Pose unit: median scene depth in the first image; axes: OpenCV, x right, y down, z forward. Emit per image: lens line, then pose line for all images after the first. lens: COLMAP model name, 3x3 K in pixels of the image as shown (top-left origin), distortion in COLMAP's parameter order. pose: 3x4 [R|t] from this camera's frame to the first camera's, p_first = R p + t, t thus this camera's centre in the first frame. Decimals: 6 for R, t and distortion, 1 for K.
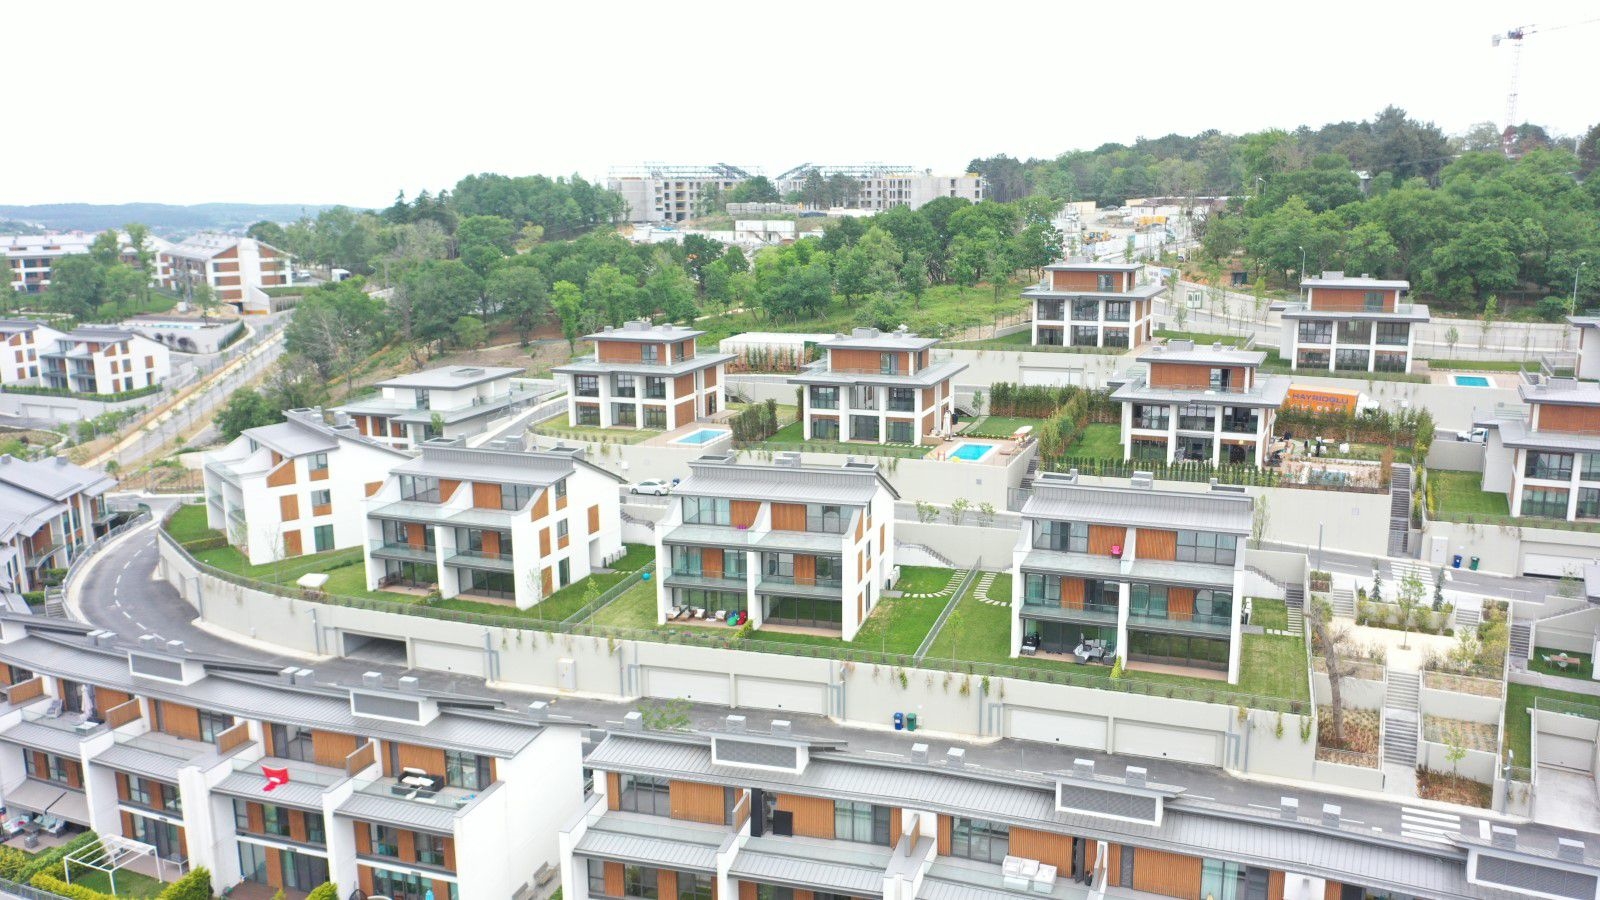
lens RADIAL K [[1256.8, 0, 815.8], [0, 1256.8, 447.6], [0, 0, 1]] dist [-0.003422, -0.004767]
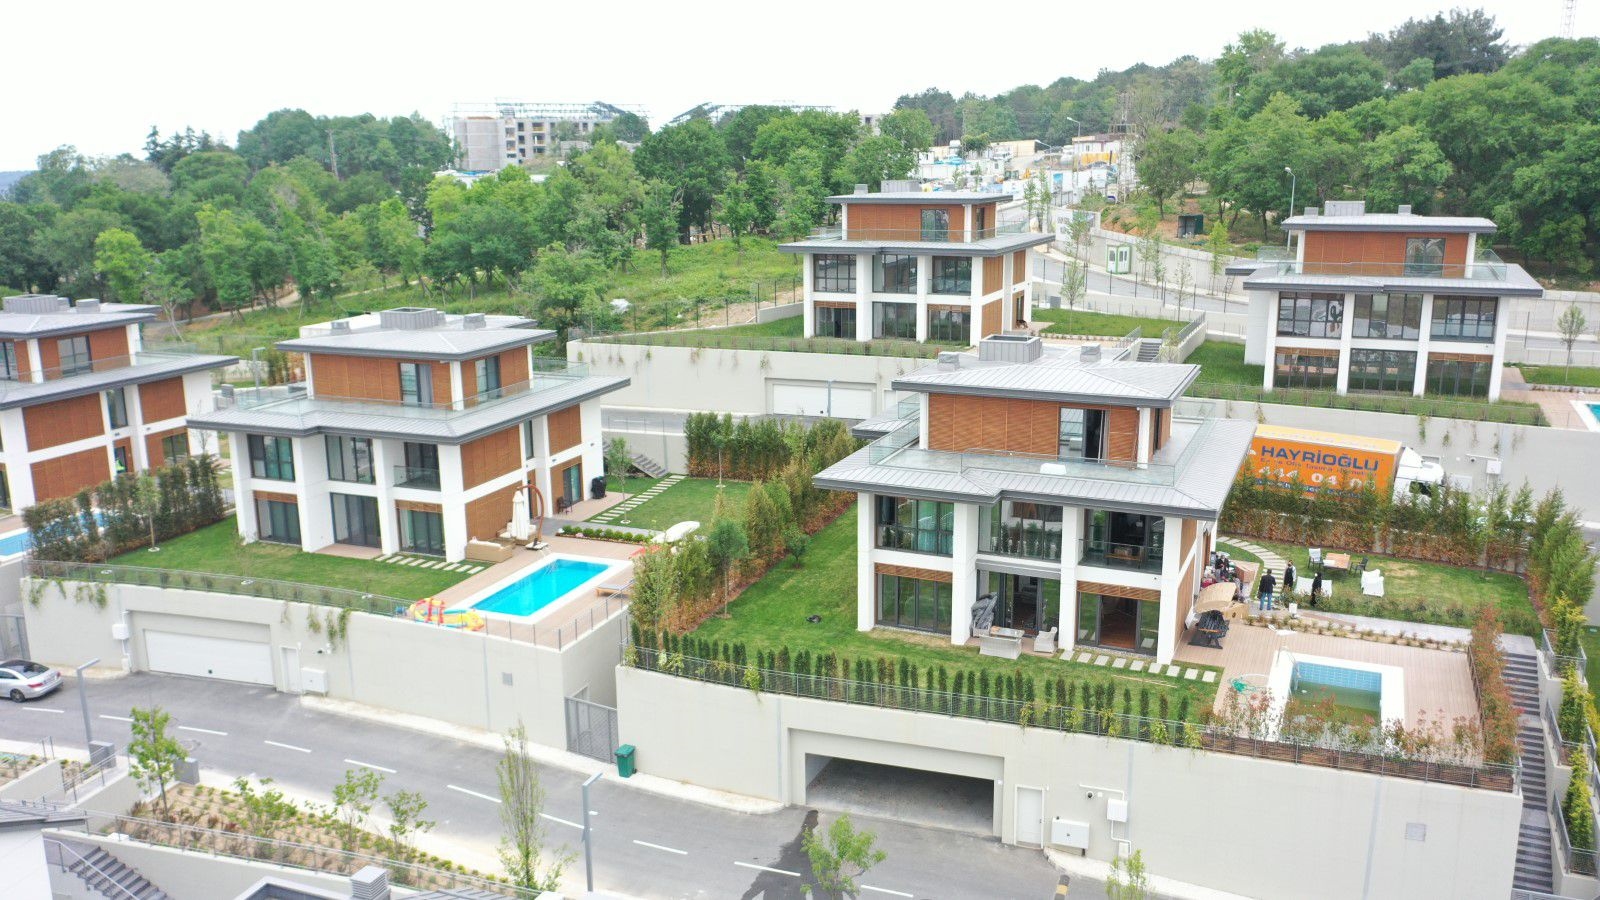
lens RADIAL K [[1256.8, 0, 807.4], [0, 1256.8, 448.1], [0, 0, 1]] dist [-0.003422, -0.004767]
pose [[0.999996, -0.000308, -0.002918, 0.170189], [0.000378, 0.999713, 0.023939, -0.044175], [0.002910, -0.023940, 0.999709, 0.426252]]
